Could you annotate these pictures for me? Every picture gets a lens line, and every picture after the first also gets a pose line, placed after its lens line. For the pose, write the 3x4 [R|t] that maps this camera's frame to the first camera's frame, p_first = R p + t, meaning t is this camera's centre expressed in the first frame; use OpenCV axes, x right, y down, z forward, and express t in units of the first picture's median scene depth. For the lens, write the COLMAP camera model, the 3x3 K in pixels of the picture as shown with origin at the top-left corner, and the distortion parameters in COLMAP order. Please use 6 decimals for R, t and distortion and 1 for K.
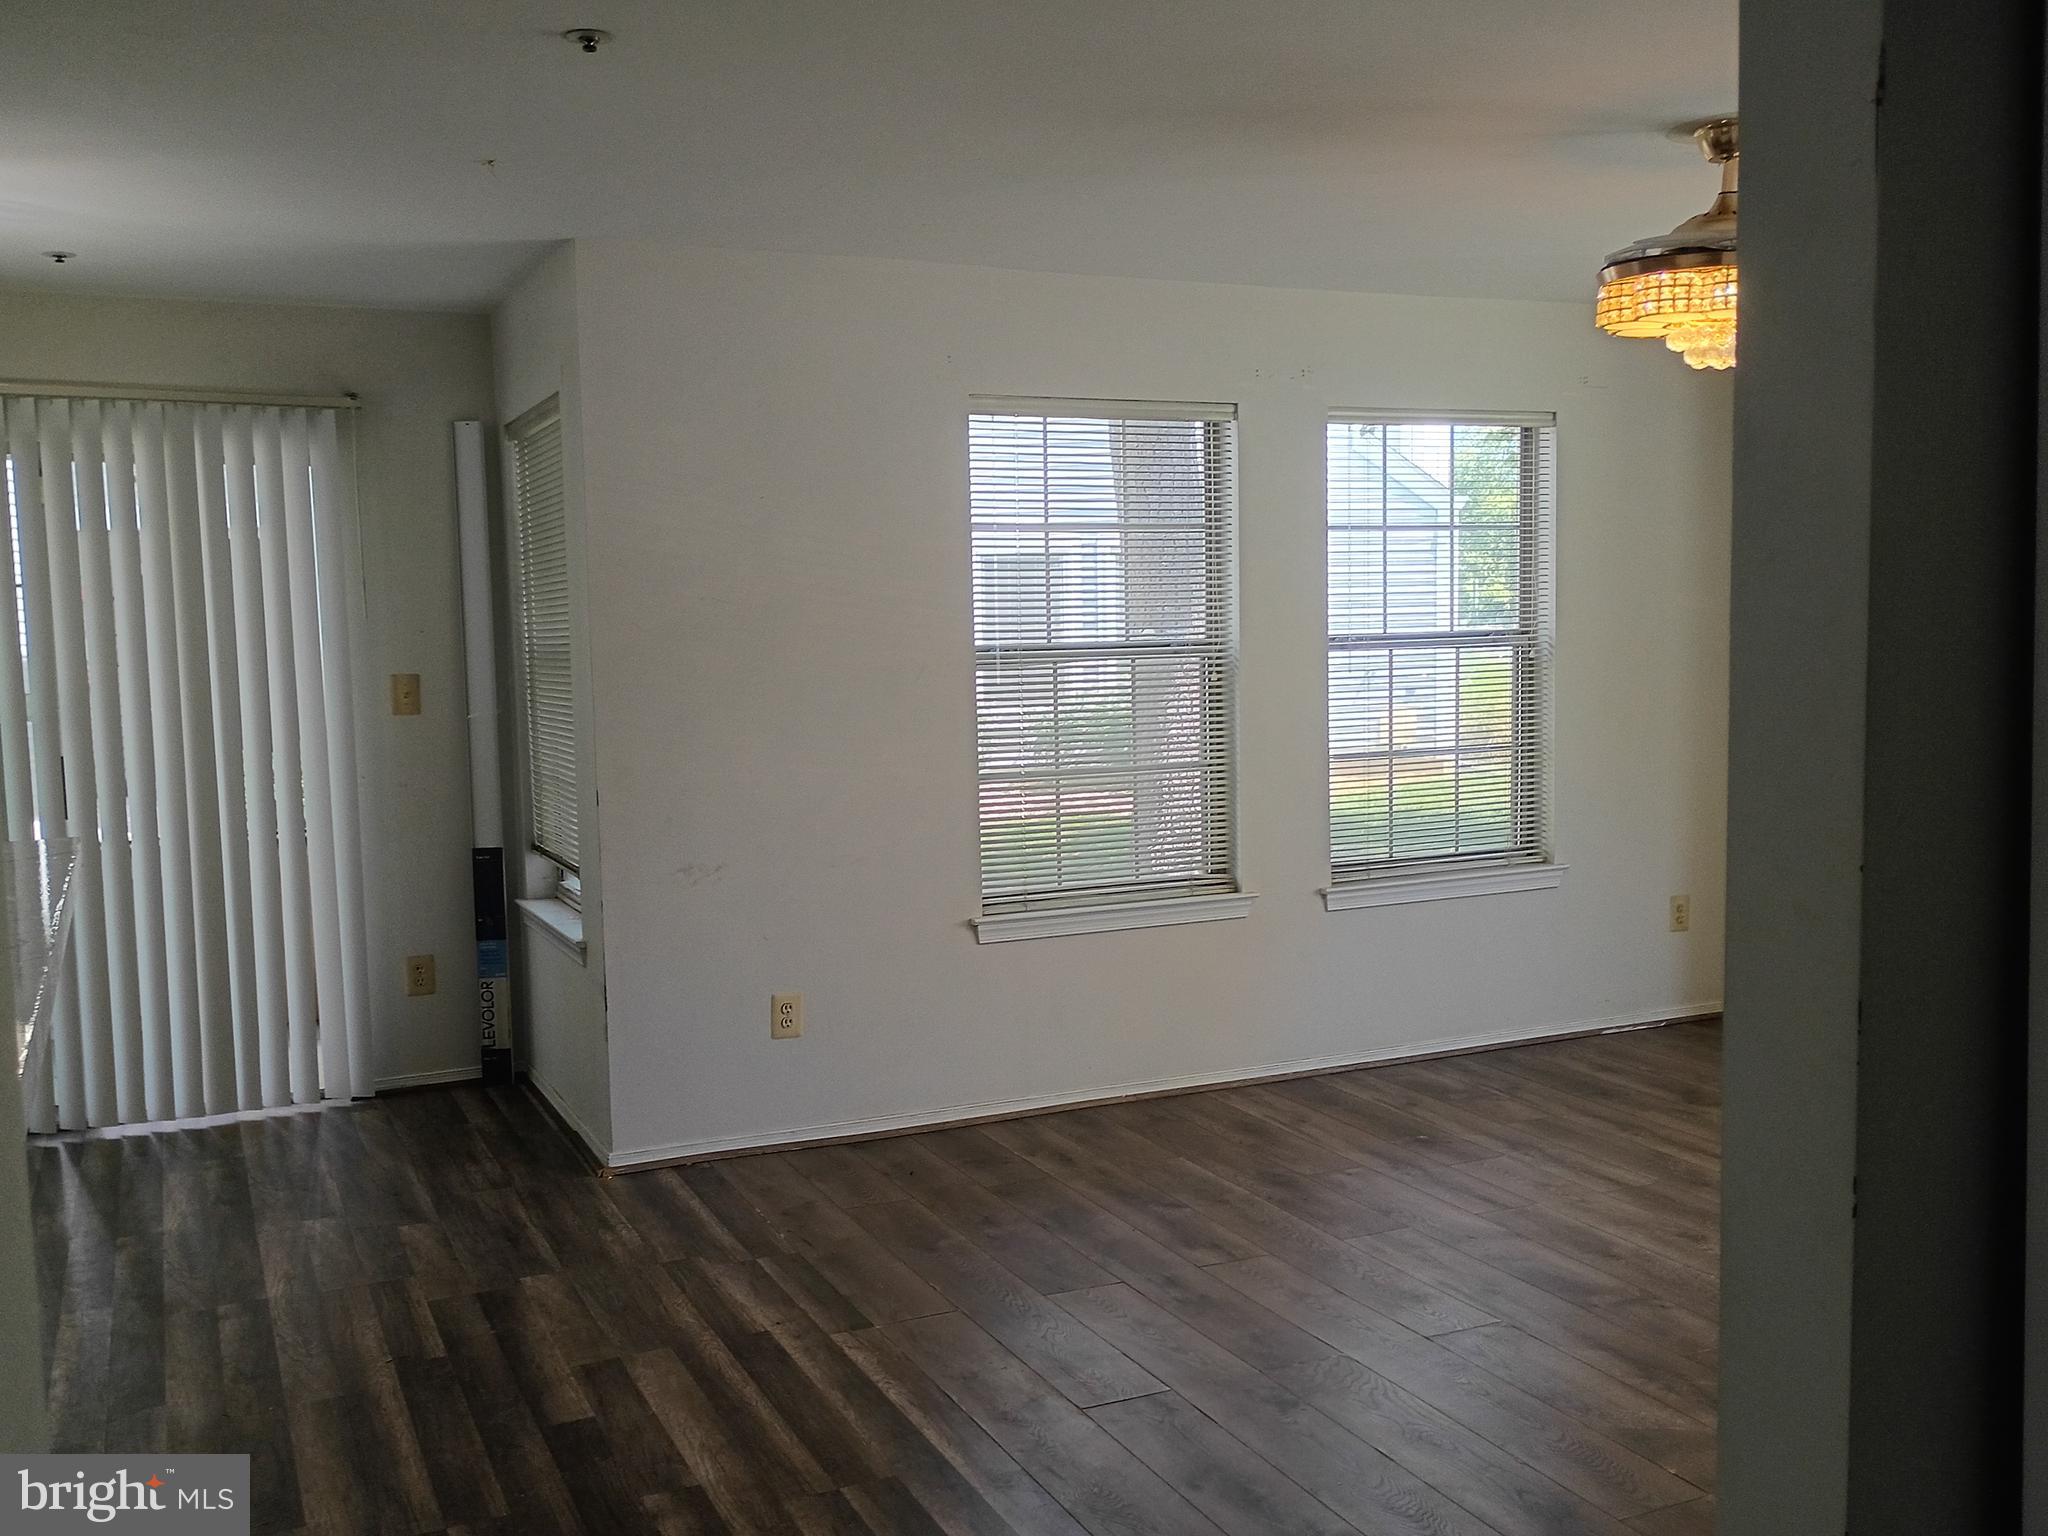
lens RADIAL K [[1837.0, 0, 984.7], [0, 1837.0, 791.6], [0, 0, 1]] dist [0.058790, -0.063664]
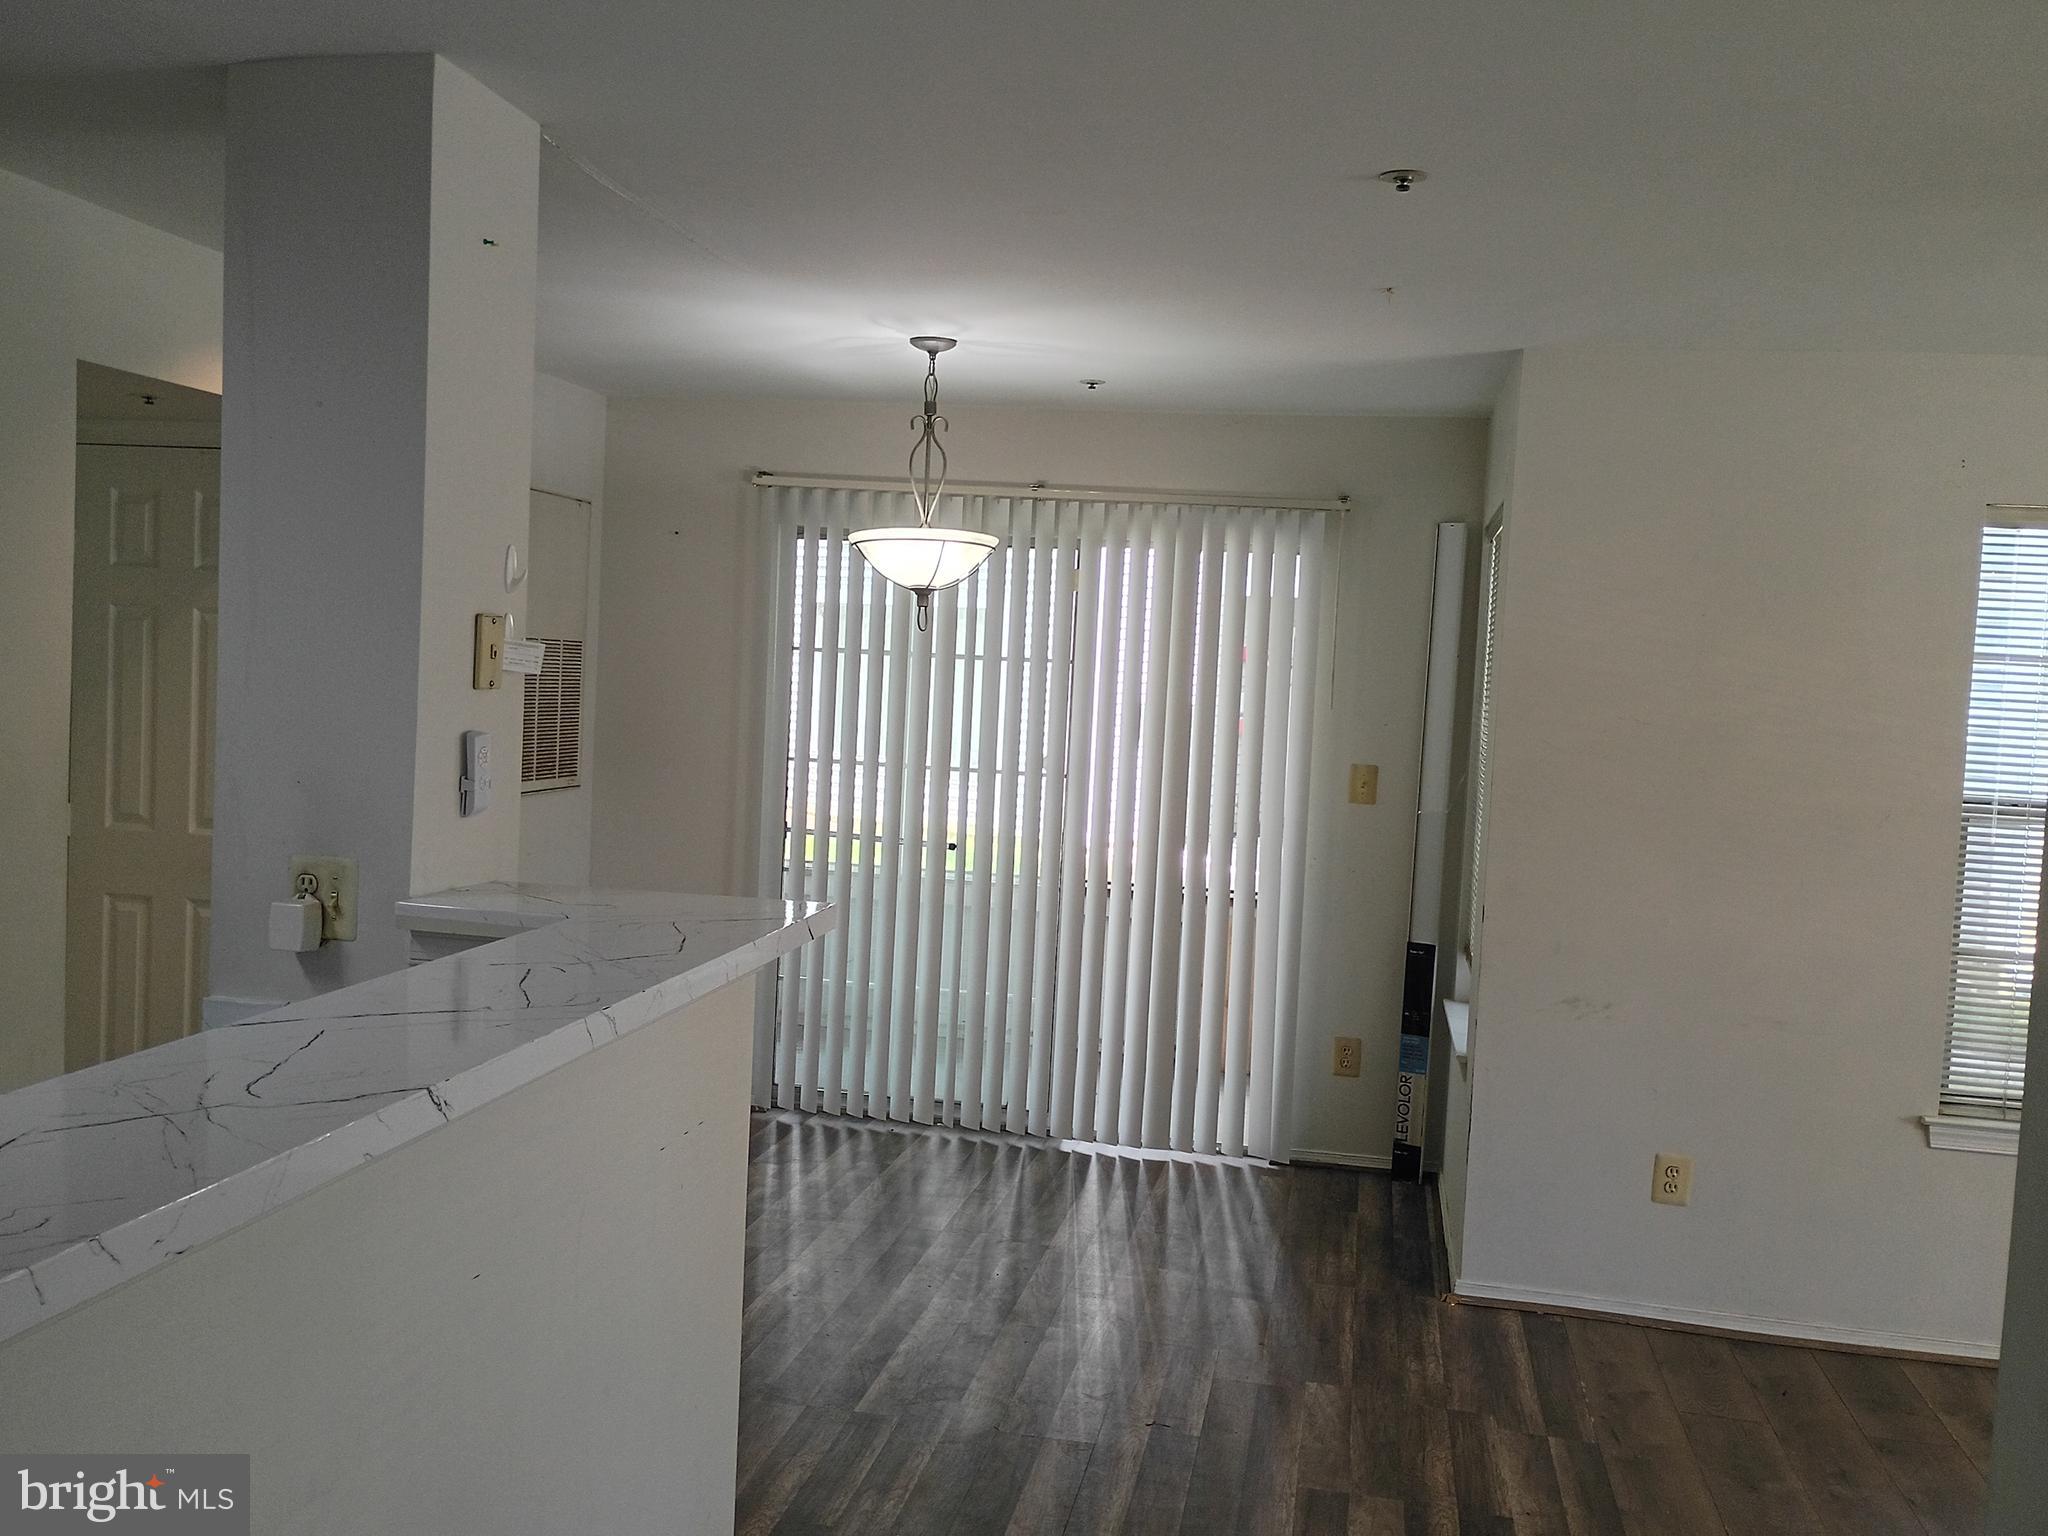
lens RADIAL K [[1837.0, 0, 1006.4], [0, 1837.0, 768.9], [0, 0, 1]] dist [0.058790, -0.063664]
pose [[0.812904, 0.095437, -0.574524, 0.134209], [-0.122573, 0.992422, -0.008575, -0.032235], [0.569353, 0.077392, 0.818442, 0.048559]]
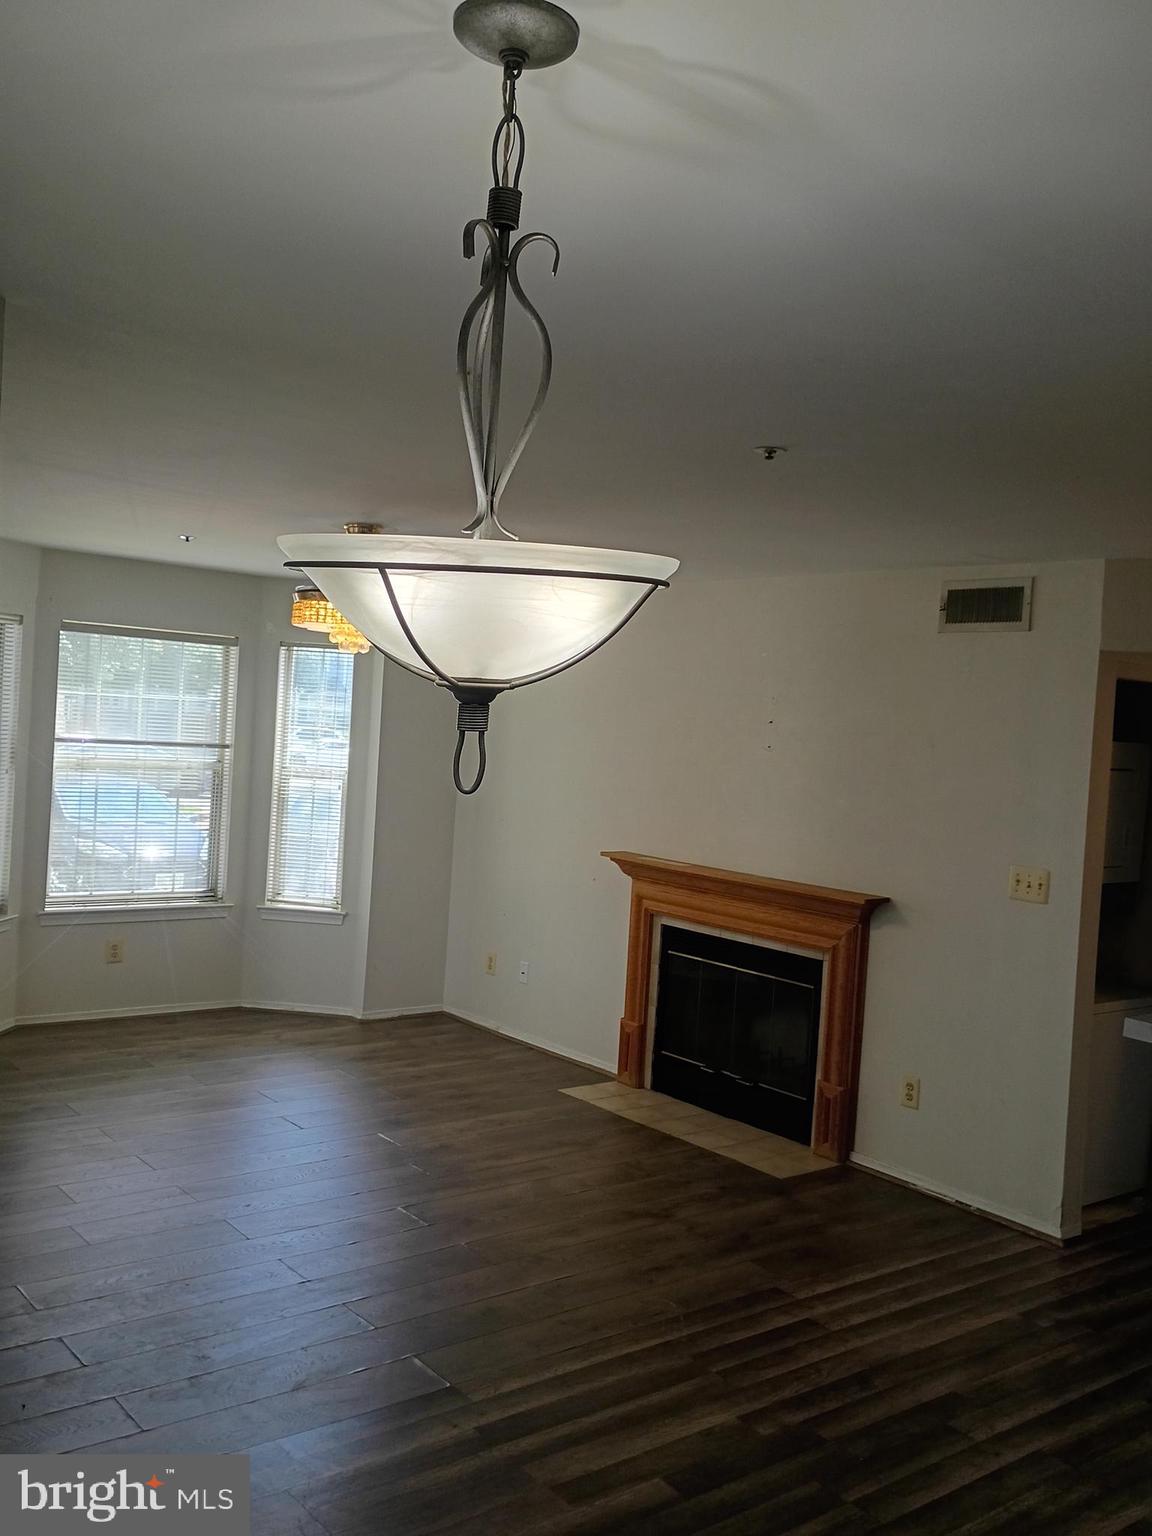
lens RADIAL K [[1377.8, 0, 585.2], [0, 1377.8, 755.5], [0, 0, 1]] dist [0.058790, -0.063664]
pose [[-0.256422, -0.022211, 0.966310, -0.755036], [0.030848, 0.999039, 0.031150, -0.125275], [-0.966073, 0.037797, -0.255490, 0.873078]]
